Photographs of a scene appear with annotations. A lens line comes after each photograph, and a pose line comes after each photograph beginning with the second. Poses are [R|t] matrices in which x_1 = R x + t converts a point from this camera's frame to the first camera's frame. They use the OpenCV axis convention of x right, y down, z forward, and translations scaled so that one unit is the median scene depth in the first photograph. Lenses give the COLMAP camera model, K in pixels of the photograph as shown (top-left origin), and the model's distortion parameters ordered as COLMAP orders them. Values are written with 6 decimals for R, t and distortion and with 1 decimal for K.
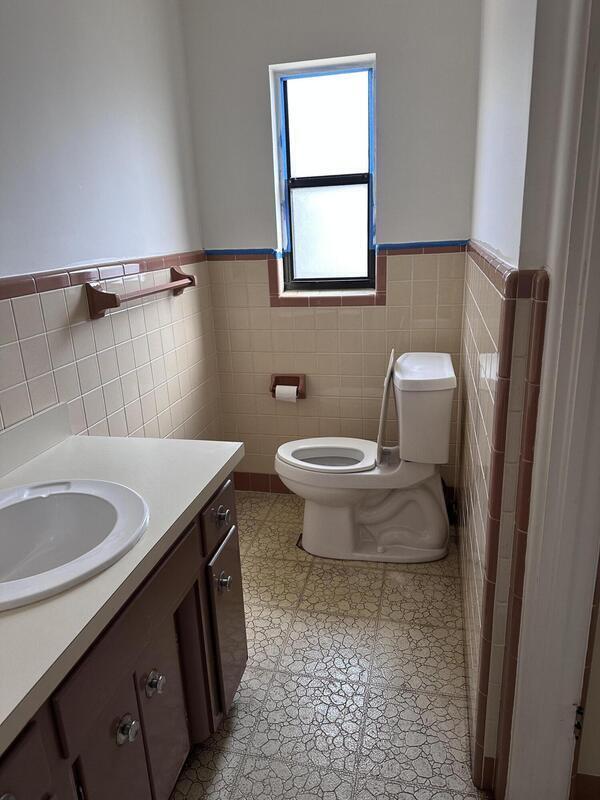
lens RADIAL K [[568.5, 0, 300.0], [0, 568.5, 400.0], [0, 0, 1]] dist [0.001094, -0.007356]
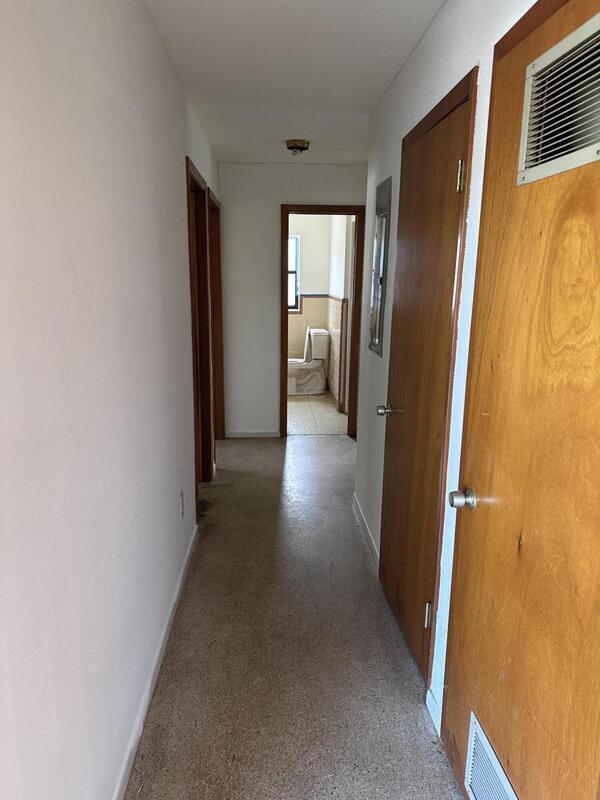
lens RADIAL K [[568.5, 0, 300.0], [0, 568.5, 400.0], [0, 0, 1]] dist [0.001094, -0.007356]
pose [[0.961267, -0.004692, 0.275580, -0.719661], [0.028673, 0.996132, -0.083057, 0.552848], [-0.274124, 0.087742, 0.957683, -1.898504]]
